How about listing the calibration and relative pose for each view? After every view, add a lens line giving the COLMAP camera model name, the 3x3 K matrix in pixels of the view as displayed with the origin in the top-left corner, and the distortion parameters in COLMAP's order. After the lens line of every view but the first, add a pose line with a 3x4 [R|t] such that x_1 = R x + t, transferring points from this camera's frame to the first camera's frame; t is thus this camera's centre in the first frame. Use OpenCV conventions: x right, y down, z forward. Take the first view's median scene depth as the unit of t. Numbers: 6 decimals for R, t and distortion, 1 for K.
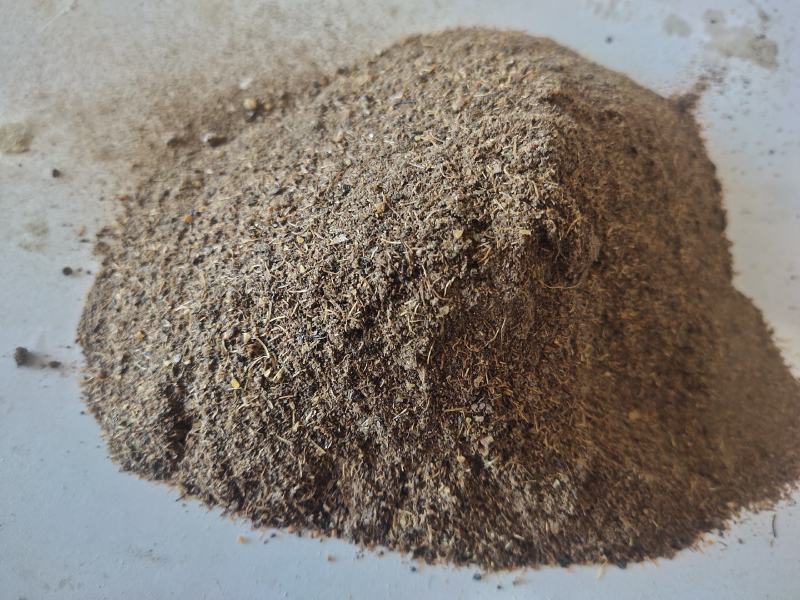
lens RADIAL K [[616.7, 0, 392.7], [0, 616.7, 298.4], [0, 0, 1]] dist [-0.013646, -0.091341]
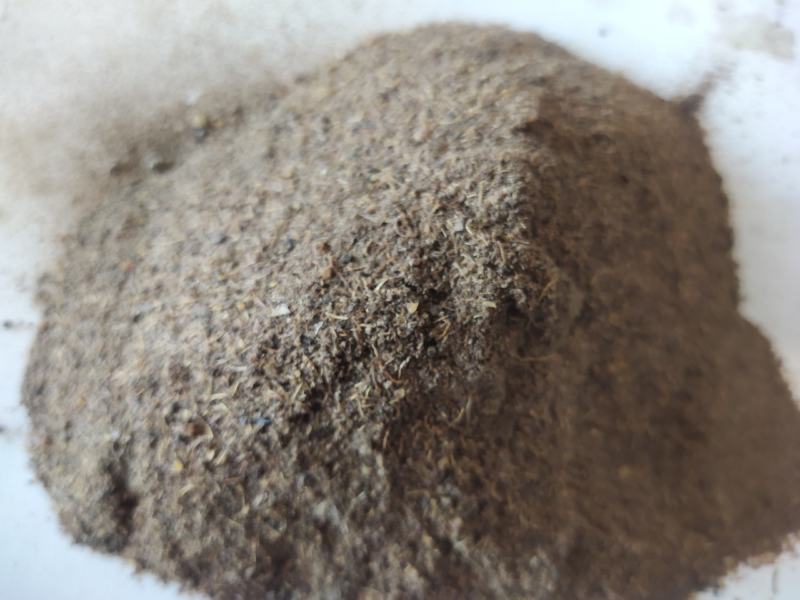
lens RADIAL K [[616.7, 0, 400.2], [0, 616.7, 292.0], [0, 0, 1]] dist [-0.013646, -0.091341]
pose [[0.999509, -0.025710, -0.017935, 0.088565], [0.027054, 0.996488, 0.079250, -0.165212], [0.015834, -0.079696, 0.996693, 0.114467]]
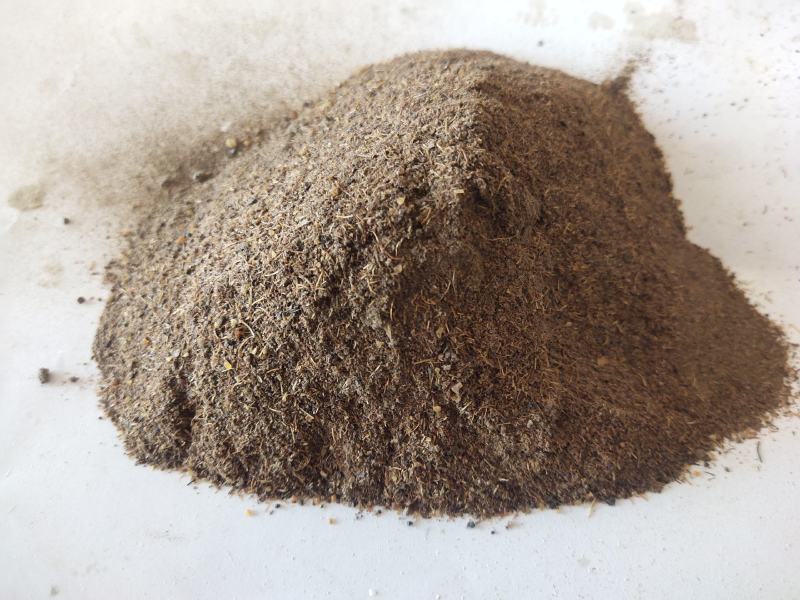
lens RADIAL K [[616.7, 0, 398.9], [0, 616.7, 306.7], [0, 0, 1]] dist [-0.013646, -0.091341]
pose [[0.990798, -0.128810, -0.041569, 0.104799], [0.123729, 0.986460, -0.107644, 0.177884], [0.054872, 0.101510, 0.993320, -0.099096]]
